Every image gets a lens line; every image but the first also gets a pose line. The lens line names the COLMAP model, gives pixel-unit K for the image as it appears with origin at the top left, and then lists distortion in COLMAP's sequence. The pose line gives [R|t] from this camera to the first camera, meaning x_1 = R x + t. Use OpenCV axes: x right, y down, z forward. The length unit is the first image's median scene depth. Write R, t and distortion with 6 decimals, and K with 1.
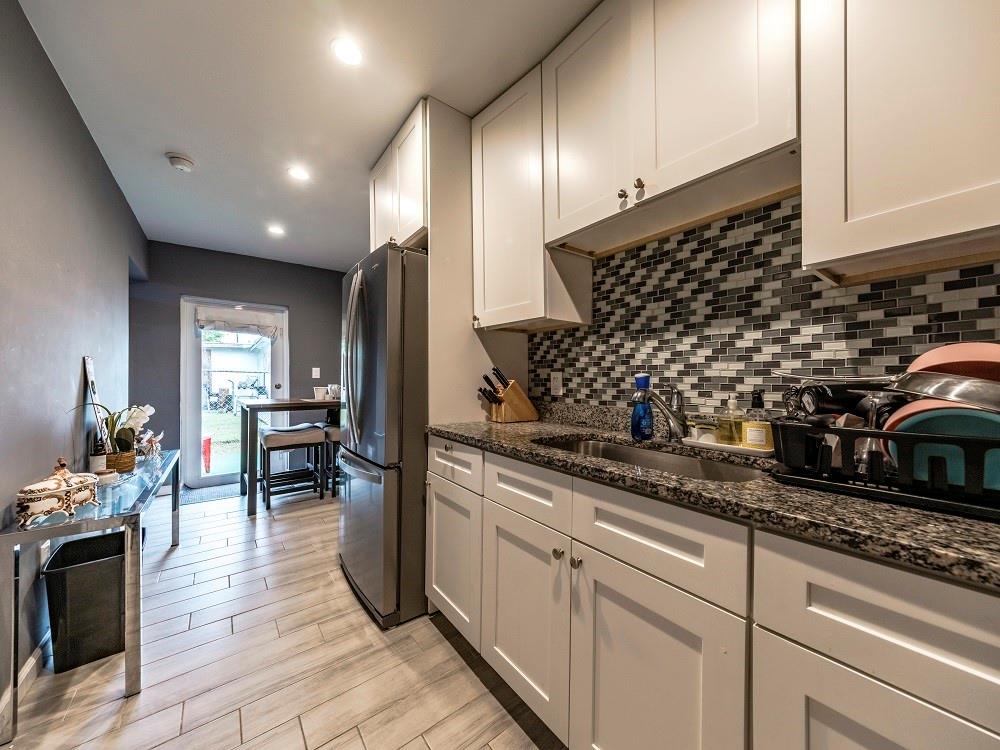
lens RADIAL K [[351.7, 0, 479.1], [0, 351.7, 371.8], [0, 0, 1]] dist [0.022312, 0.000058]
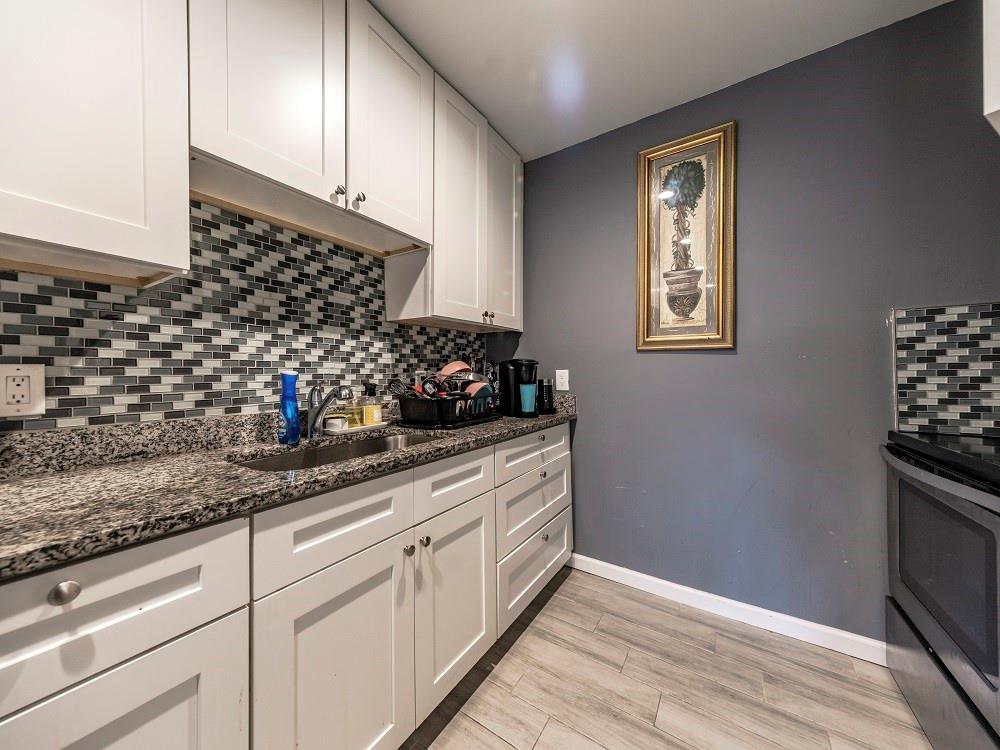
lens RADIAL K [[361.2, 0, 497.0], [0, 361.2, 371.9], [0, 0, 1]] dist [-0.000753, 0.000035]
pose [[-0.347058, 0.008405, 0.937806, -0.591279], [-0.007391, 0.999904, -0.011697, 0.015172], [-0.937815, -0.010991, -0.346963, 0.814676]]
